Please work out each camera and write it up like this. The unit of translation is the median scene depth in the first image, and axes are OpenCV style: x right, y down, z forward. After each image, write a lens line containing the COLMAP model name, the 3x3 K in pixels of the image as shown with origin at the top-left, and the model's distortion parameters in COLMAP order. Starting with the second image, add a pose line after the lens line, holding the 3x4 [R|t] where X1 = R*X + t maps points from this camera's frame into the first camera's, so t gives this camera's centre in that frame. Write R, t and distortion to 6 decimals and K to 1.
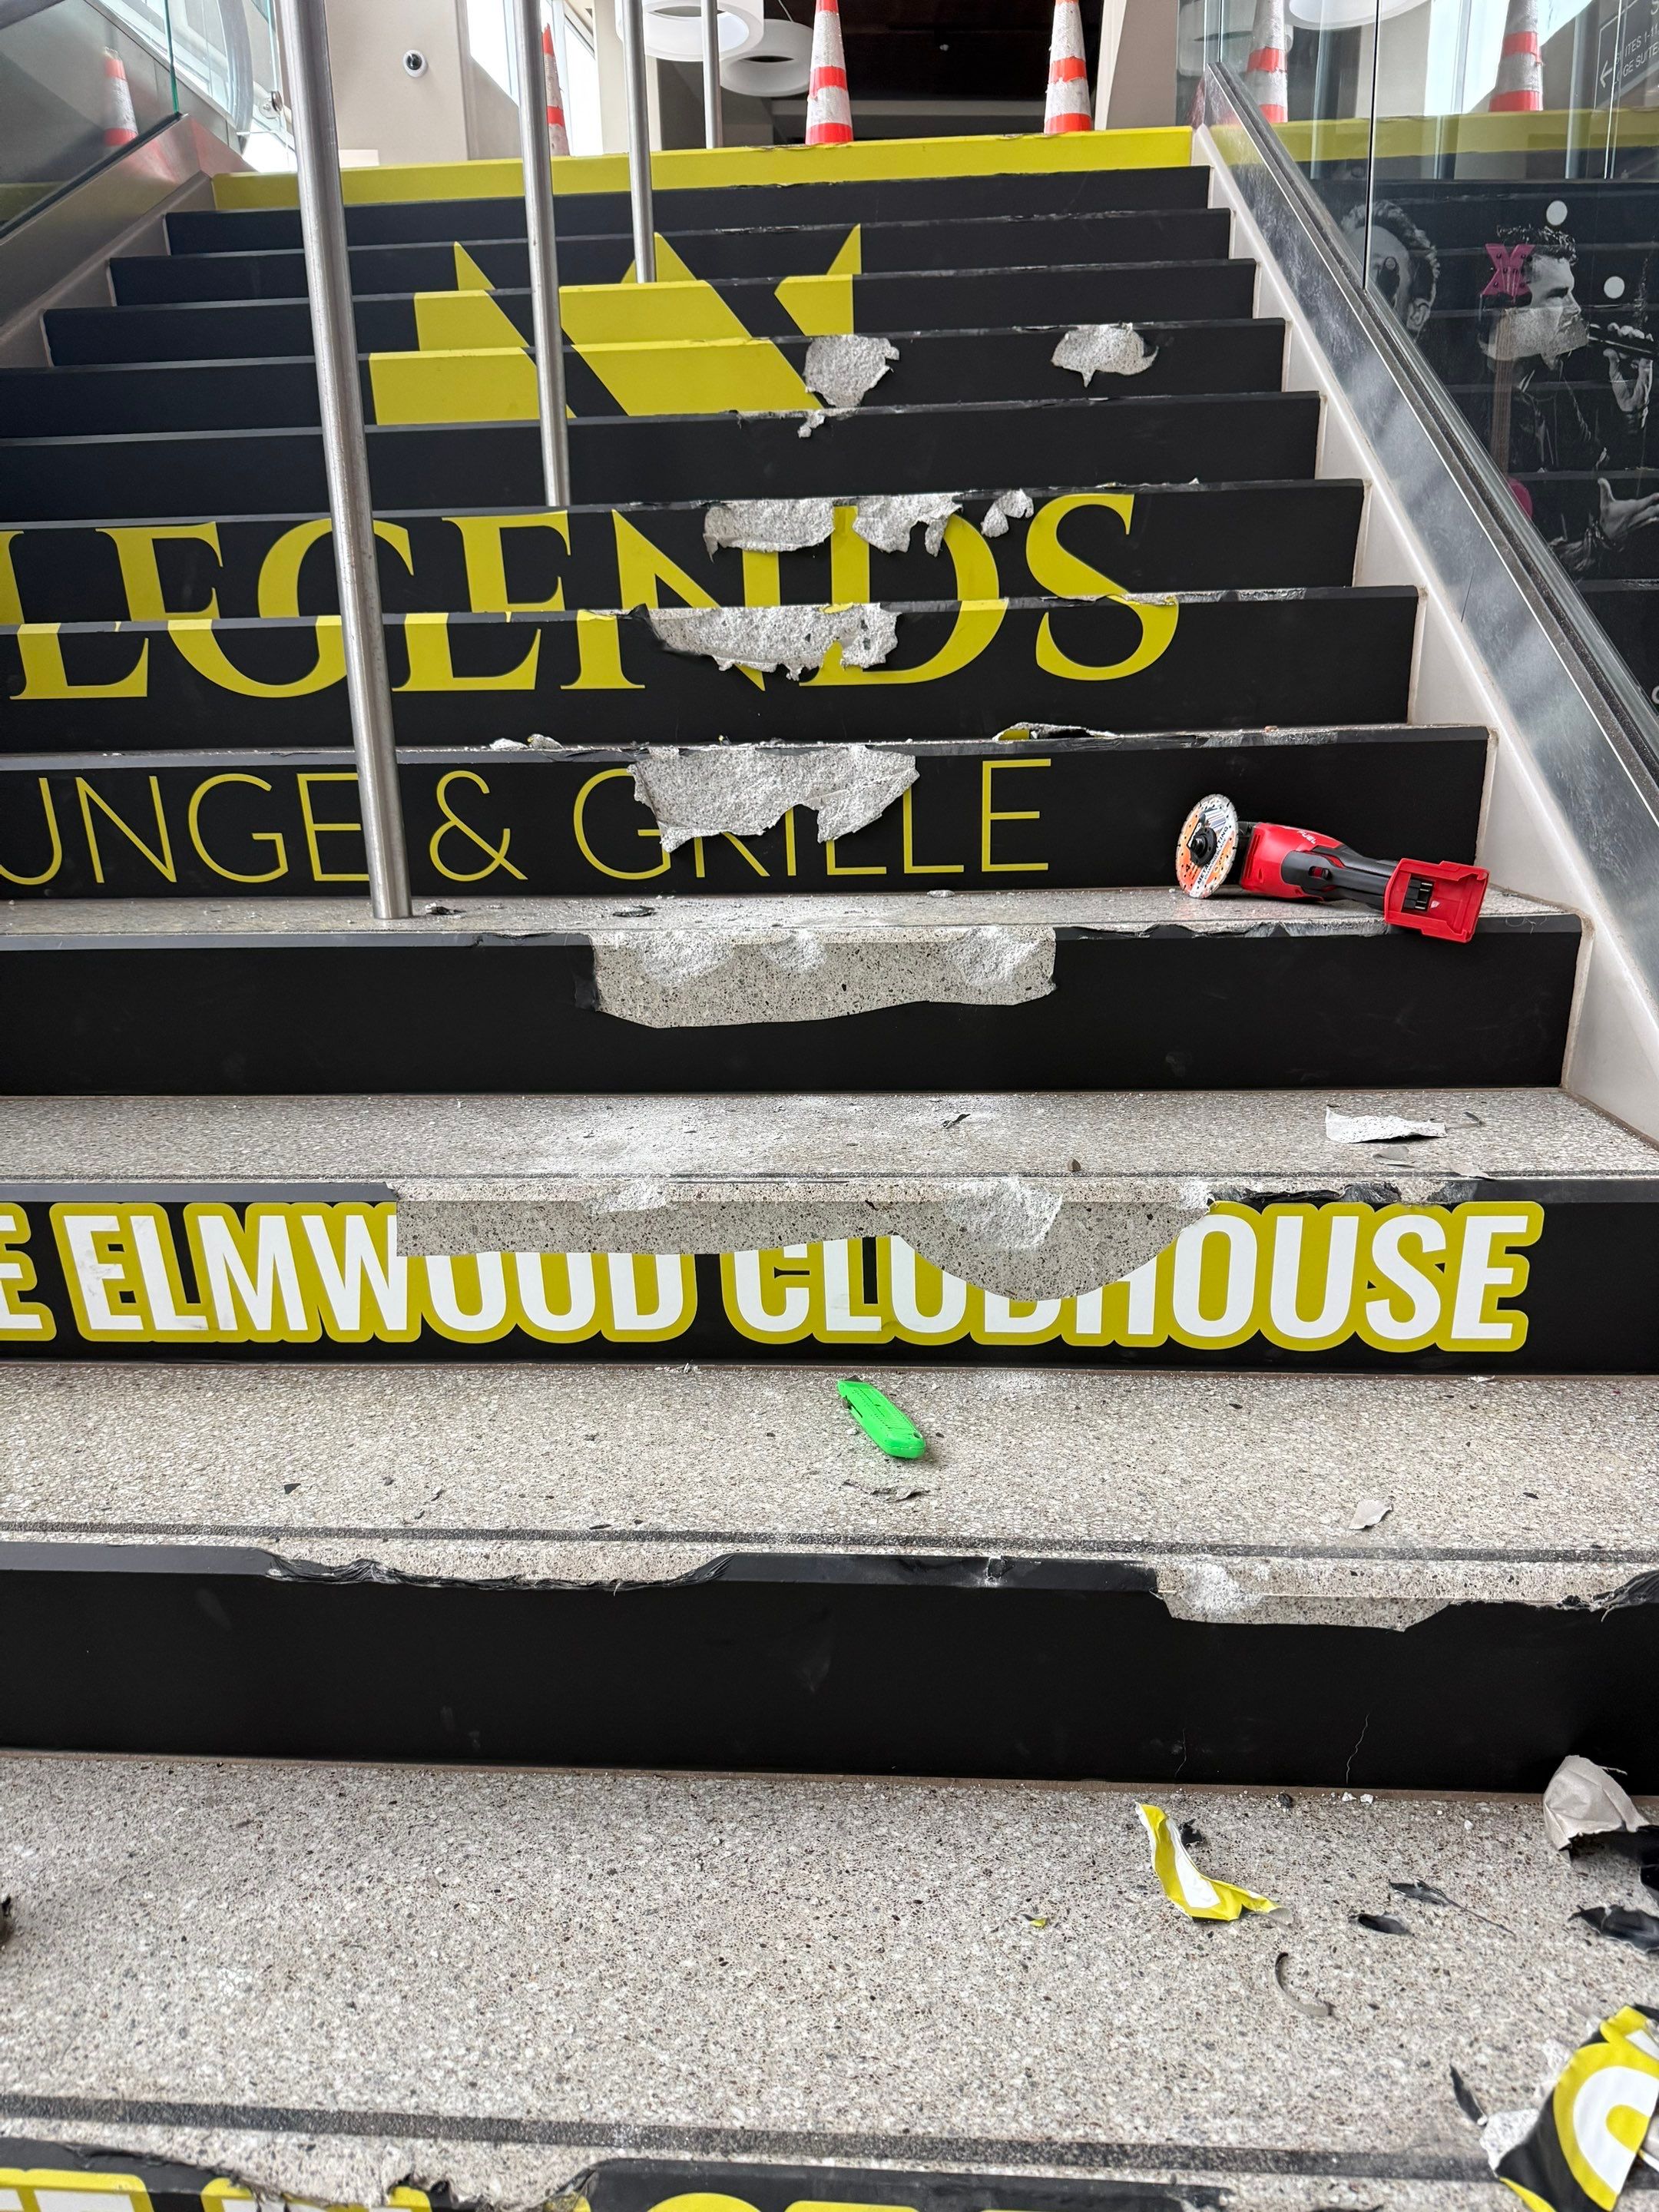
lens RADIAL K [[1516.3, 0, 829.5], [0, 1516.3, 1106.0], [0, 0, 1]] dist [0.131083, -0.203994]
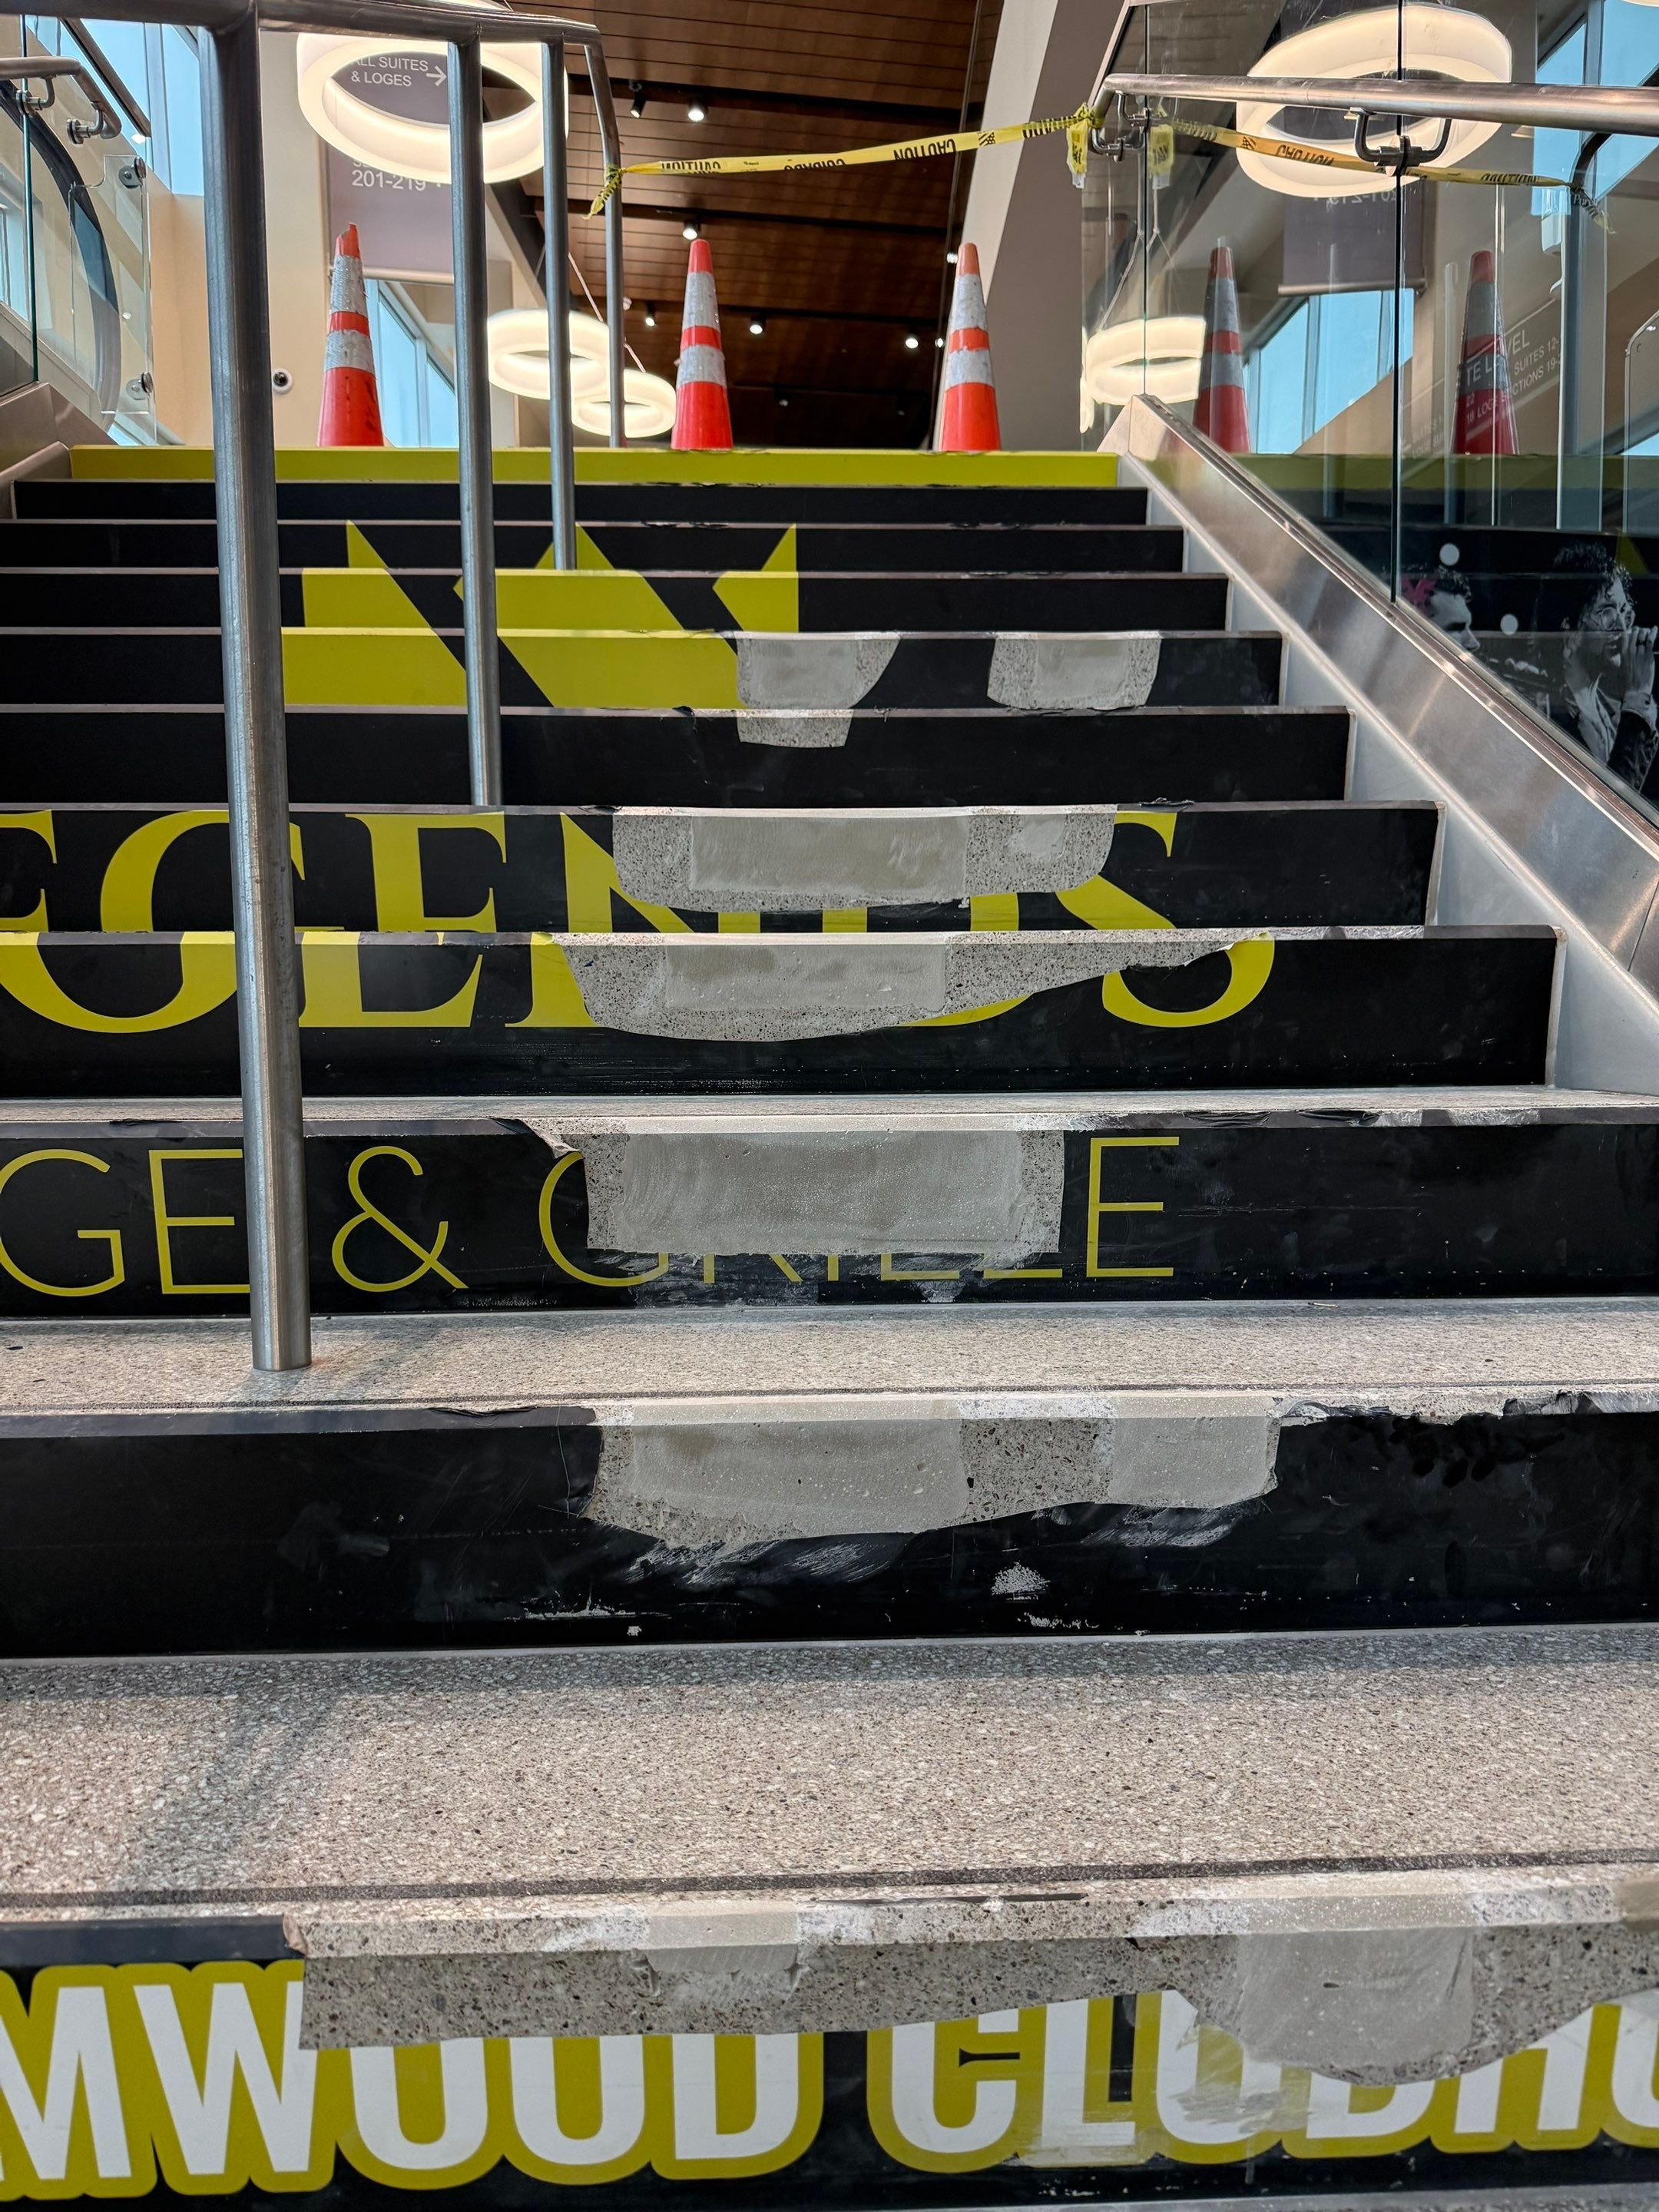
lens RADIAL K [[1531.3, 0, 829.5], [0, 1531.3, 1106.0], [0, 0, 1]] dist [0.062843, -0.086444]
pose [[0.993927, 0.006944, 0.109827, -0.150488], [0.012779, 0.983973, -0.177860, -0.142078], [-0.109301, 0.178183, 0.977908, 0.349444]]
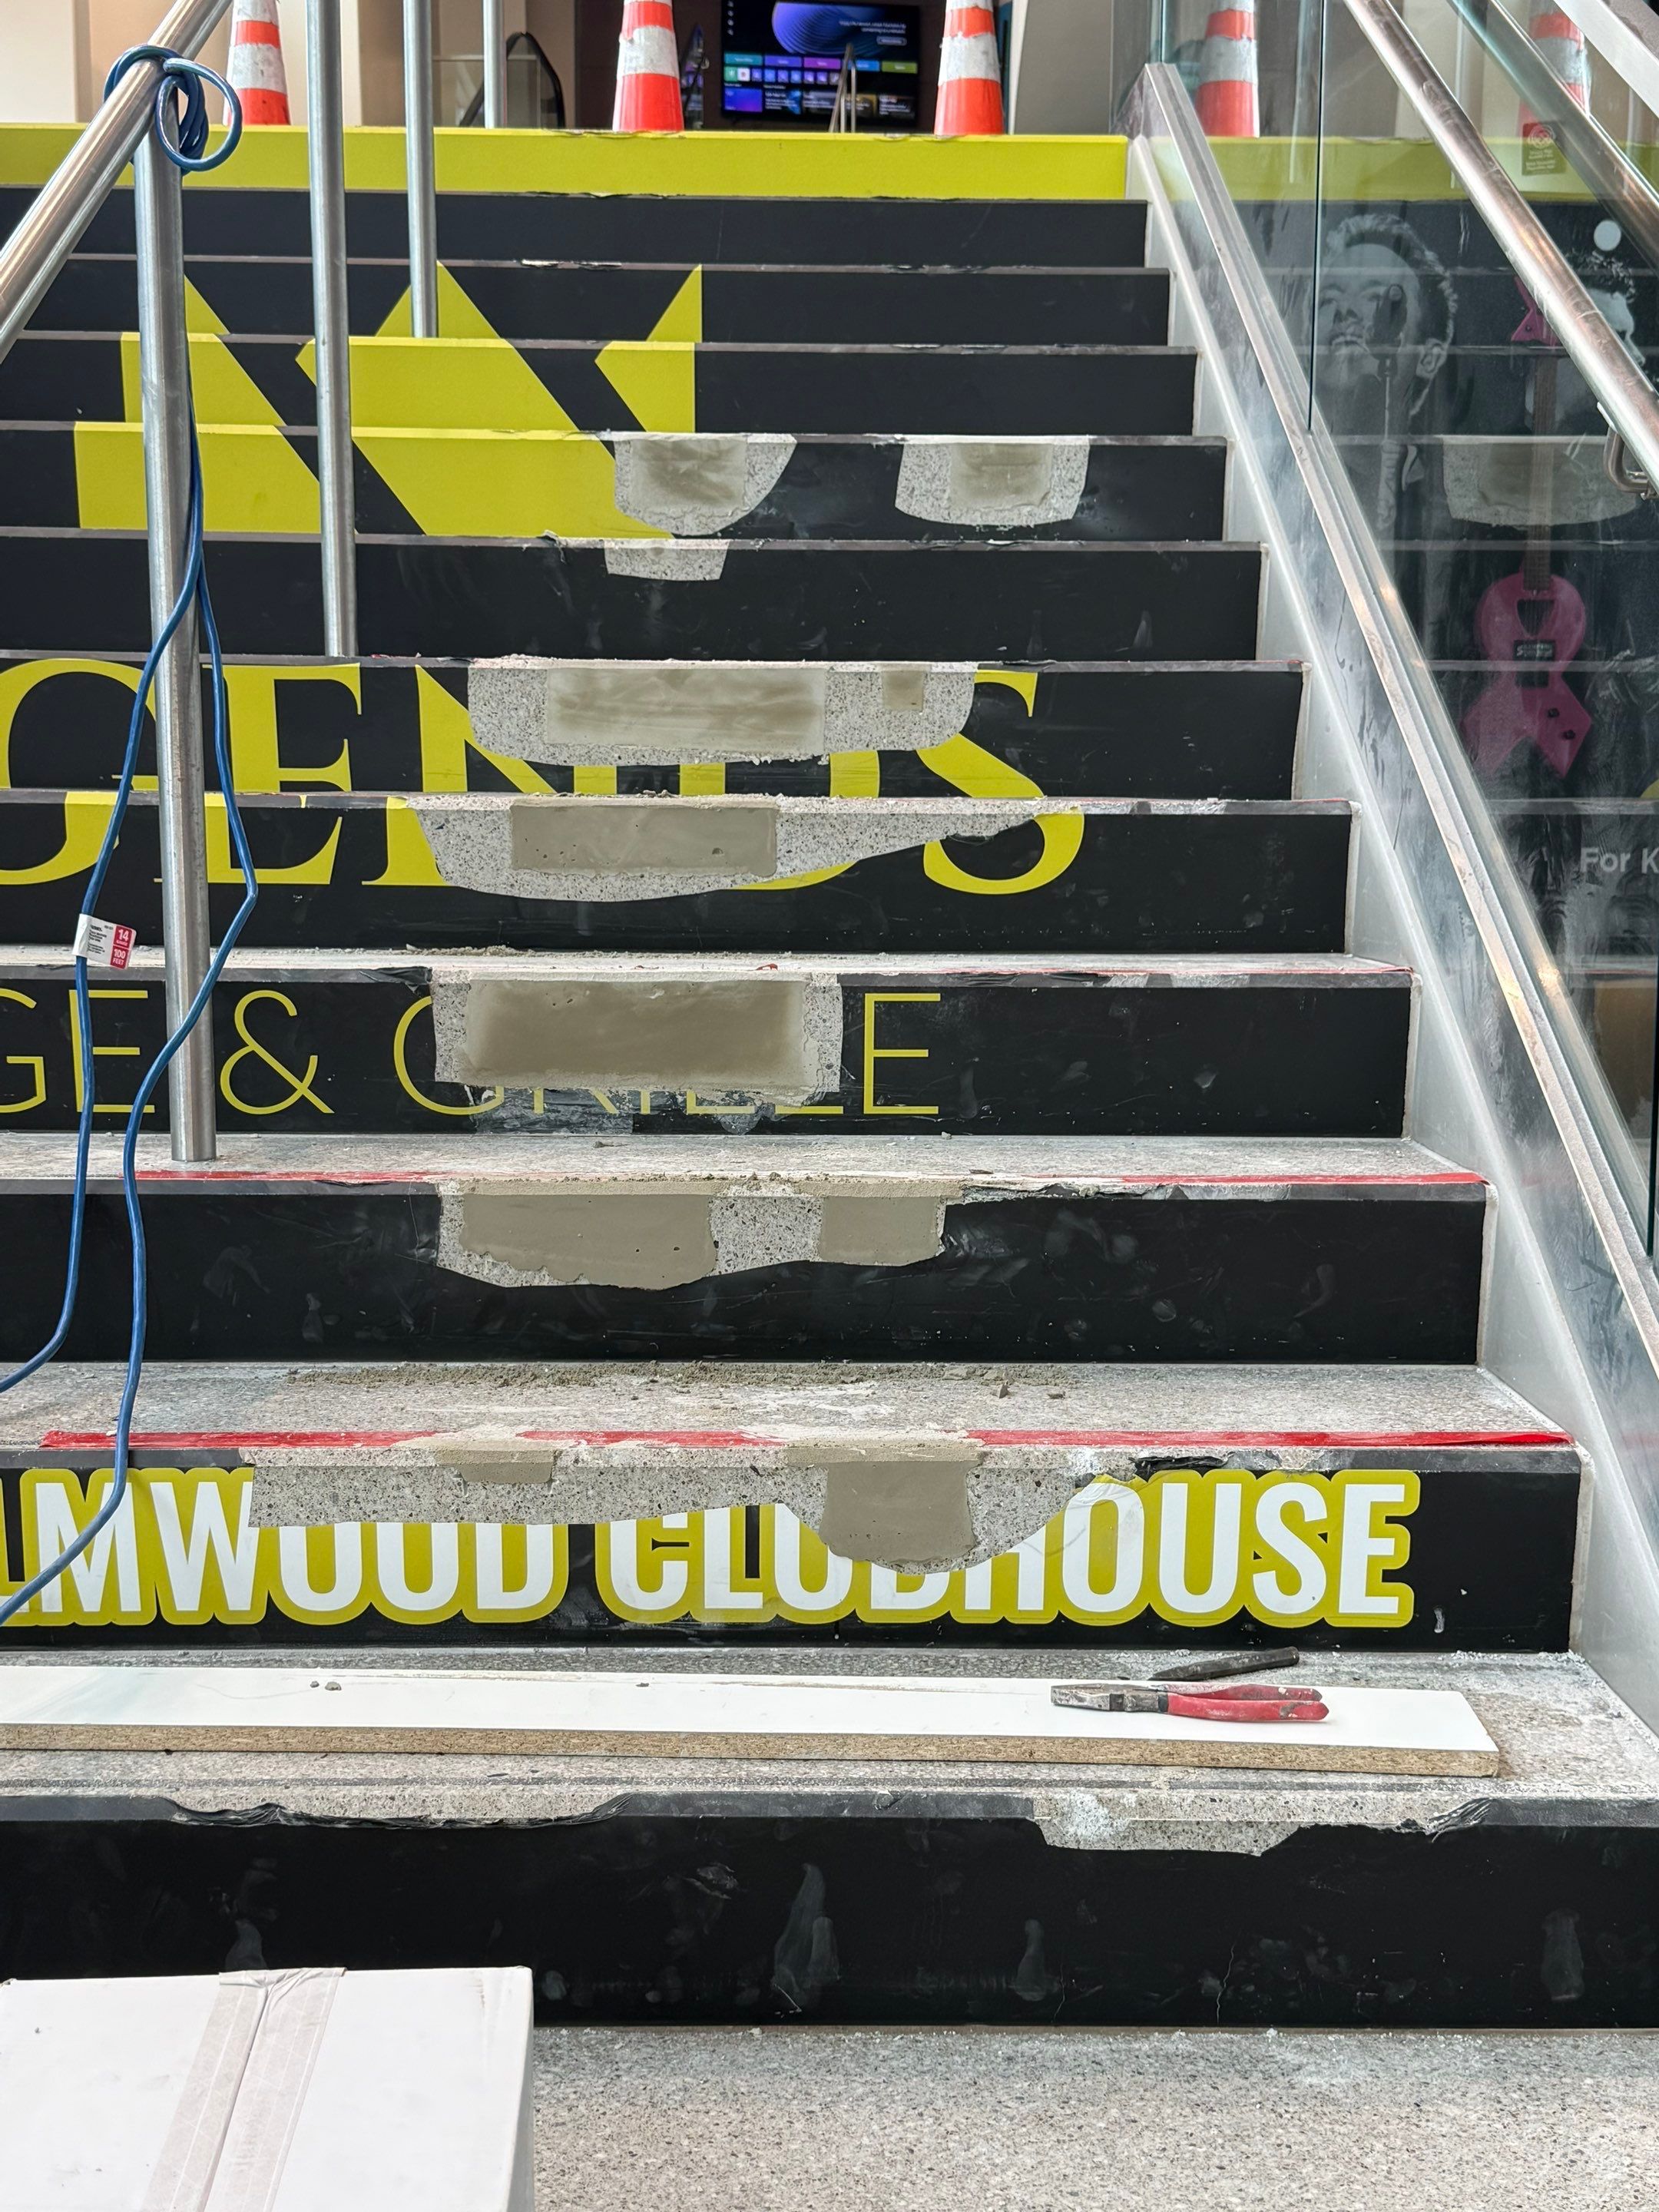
lens RADIAL K [[2581.5, 0, 790.4], [0, 2581.5, 1102.0], [0, 0, 1]] dist [0.106400, -0.007565]
pose [[0.996624, 0.018285, 0.080037, -0.082863], [-0.007809, 0.991575, -0.129298, 0.042903], [-0.081727, 0.128237, 0.988370, -0.633829]]
